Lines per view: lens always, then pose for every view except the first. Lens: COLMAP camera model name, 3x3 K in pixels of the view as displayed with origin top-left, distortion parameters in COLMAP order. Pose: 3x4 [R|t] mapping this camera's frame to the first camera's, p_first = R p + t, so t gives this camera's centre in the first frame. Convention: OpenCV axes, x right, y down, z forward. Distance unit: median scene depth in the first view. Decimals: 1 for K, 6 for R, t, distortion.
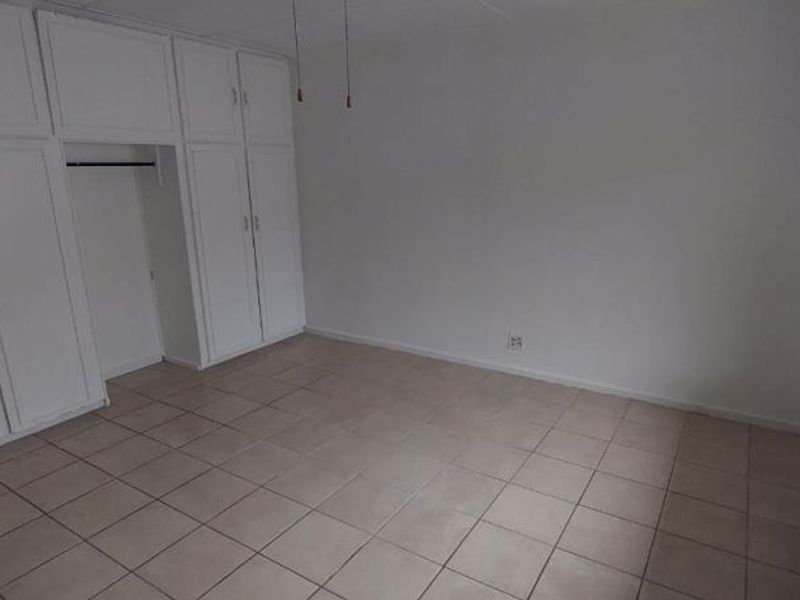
lens RADIAL K [[534.8, 0, 403.5], [0, 534.8, 306.8], [0, 0, 1]] dist [-0.004566, -0.001026]
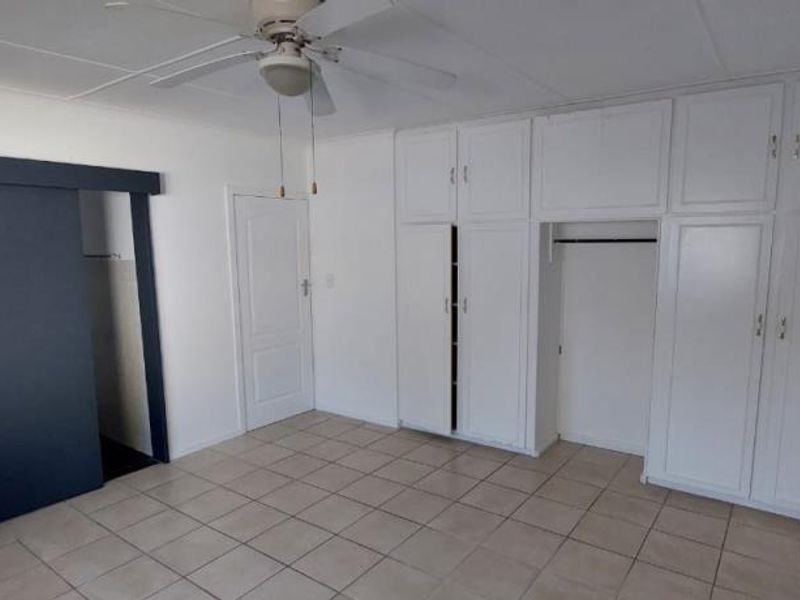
lens RADIAL K [[534.8, 0, 404.8], [0, 534.8, 304.3], [0, 0, 1]] dist [-0.004566, -0.001026]
pose [[-0.048296, 0.128389, -0.990547, 0.519133], [-0.246832, 0.959412, 0.136388, -0.206126], [0.967854, 0.251086, -0.014645, 0.713686]]
